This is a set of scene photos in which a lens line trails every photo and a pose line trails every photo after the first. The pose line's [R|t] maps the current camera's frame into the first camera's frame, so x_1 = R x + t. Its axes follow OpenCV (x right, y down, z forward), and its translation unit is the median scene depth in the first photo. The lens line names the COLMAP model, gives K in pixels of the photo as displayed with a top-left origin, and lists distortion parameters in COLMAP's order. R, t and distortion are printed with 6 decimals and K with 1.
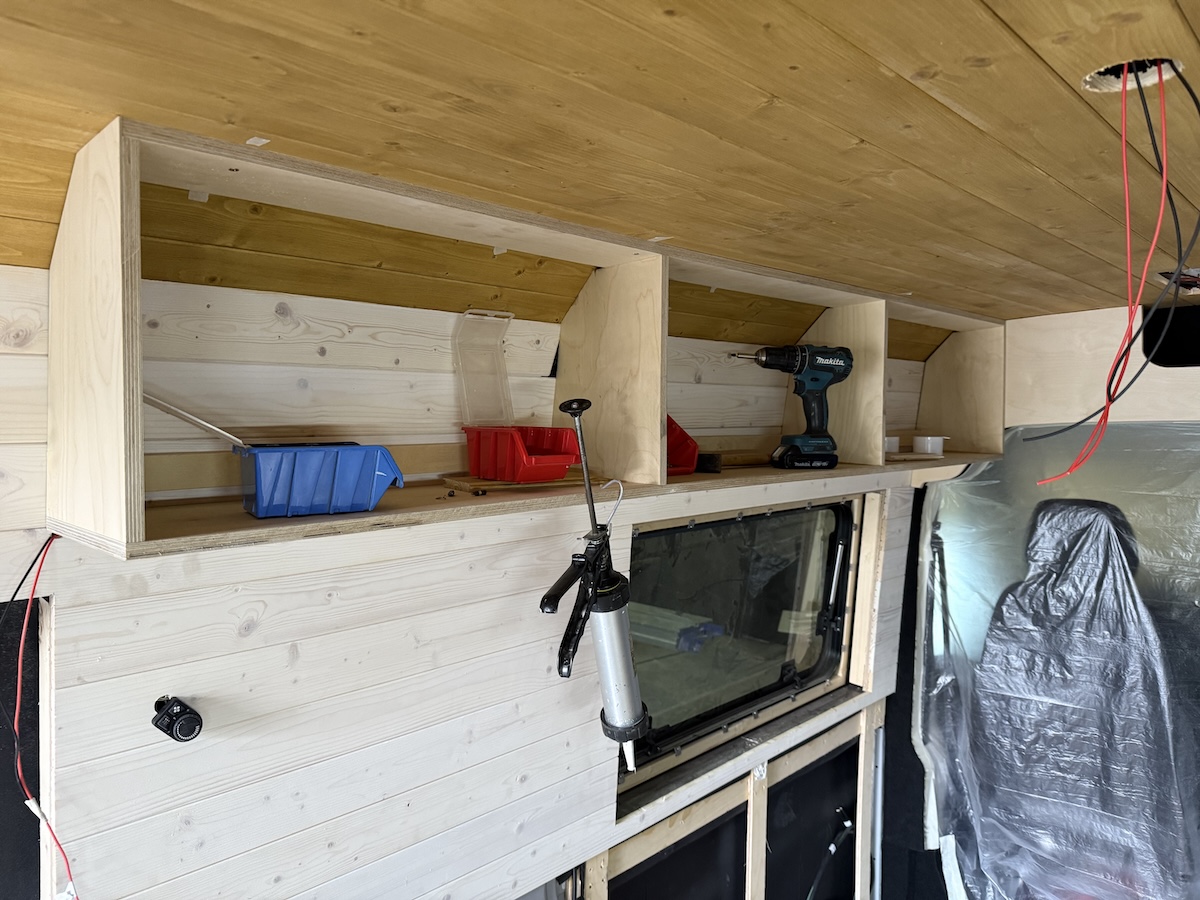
lens RADIAL K [[851.1, 0, 604.9], [0, 851.1, 445.6], [0, 0, 1]] dist [0.017109, -0.010678]
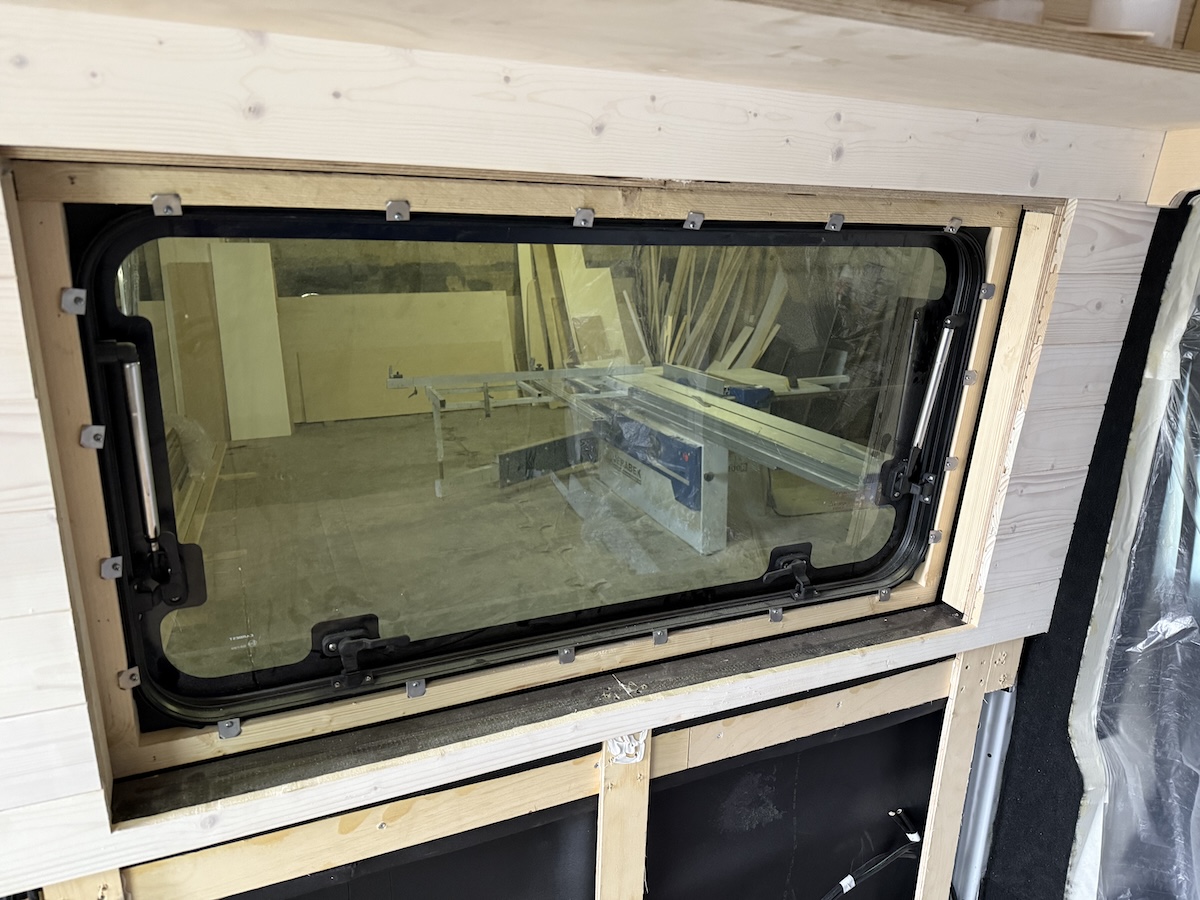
lens RADIAL K [[851.1, 0, 592.8], [0, 851.1, 450.7], [0, 0, 1]] dist [0.017109, -0.010678]
pose [[0.926959, 0.116221, -0.356708, 0.269876], [-0.037280, 0.974635, 0.220675, 0.085592], [0.373307, -0.191258, 0.907779, 0.480244]]
